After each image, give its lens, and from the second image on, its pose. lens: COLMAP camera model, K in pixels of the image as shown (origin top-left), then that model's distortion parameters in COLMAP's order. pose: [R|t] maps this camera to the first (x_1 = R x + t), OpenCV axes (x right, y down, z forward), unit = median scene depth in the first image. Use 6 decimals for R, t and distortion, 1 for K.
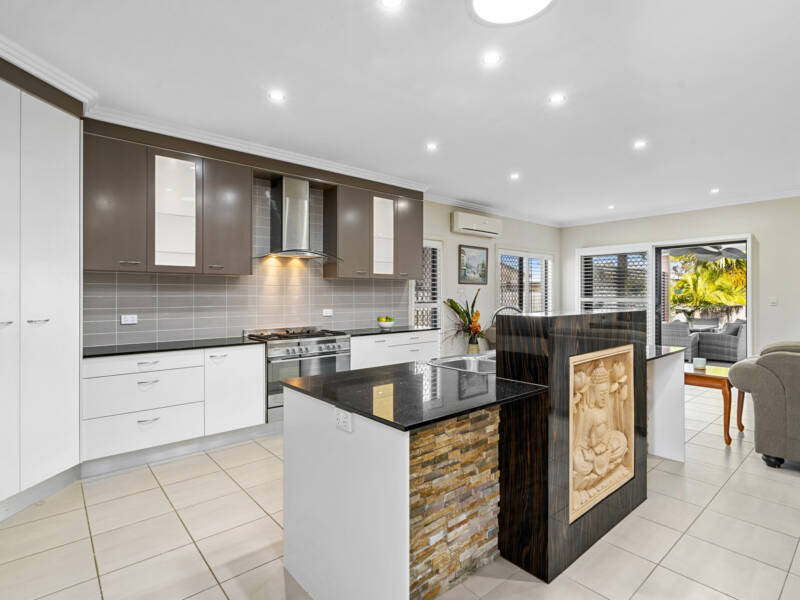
lens RADIAL K [[410.1, 0, 398.0], [0, 410.1, 294.8], [0, 0, 1]] dist [-0.005567, 0.001185]
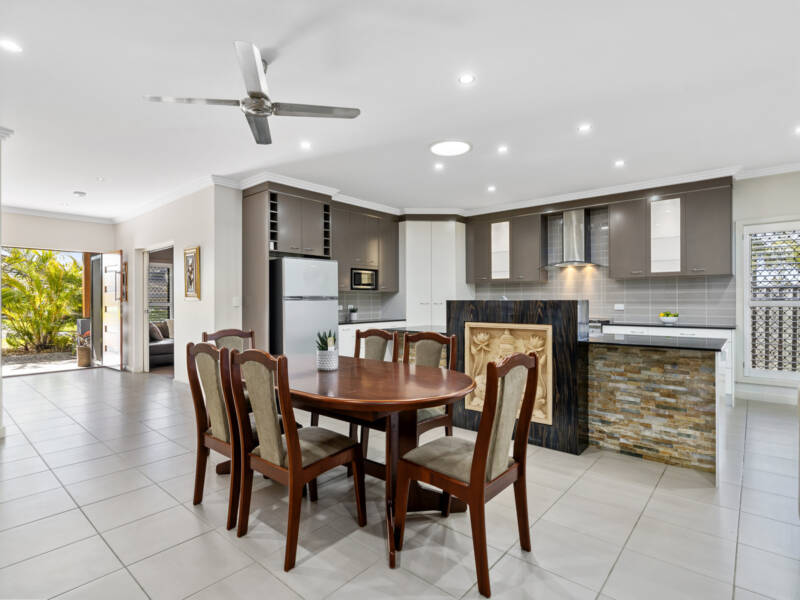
lens RADIAL K [[410.1, 0, 392.4], [0, 410.1, 299.5], [0, 0, 1]] dist [-0.005567, 0.001185]
pose [[0.153989, 0.004331, -0.988063, 0.701894], [0.007702, 0.999955, 0.005584, 0.006865], [0.988043, -0.008470, 0.153948, 0.112099]]
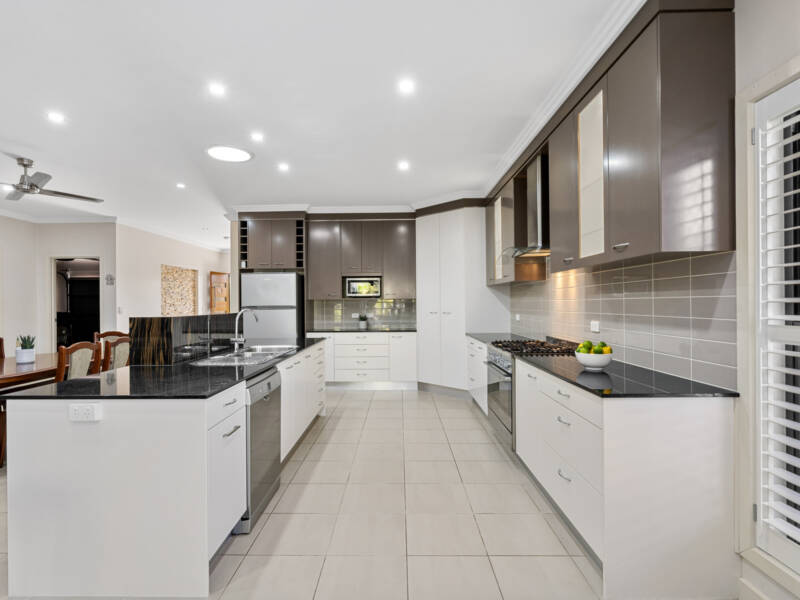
lens RADIAL K [[410.1, 0, 404.0], [0, 410.1, 302.5], [0, 0, 1]] dist [-0.005567, 0.001185]
pose [[-0.639120, 0.010877, -0.769030, 0.387067], [0.016891, 0.999857, 0.000105, 0.001374], [0.768922, -0.012922, -0.639212, 0.895167]]
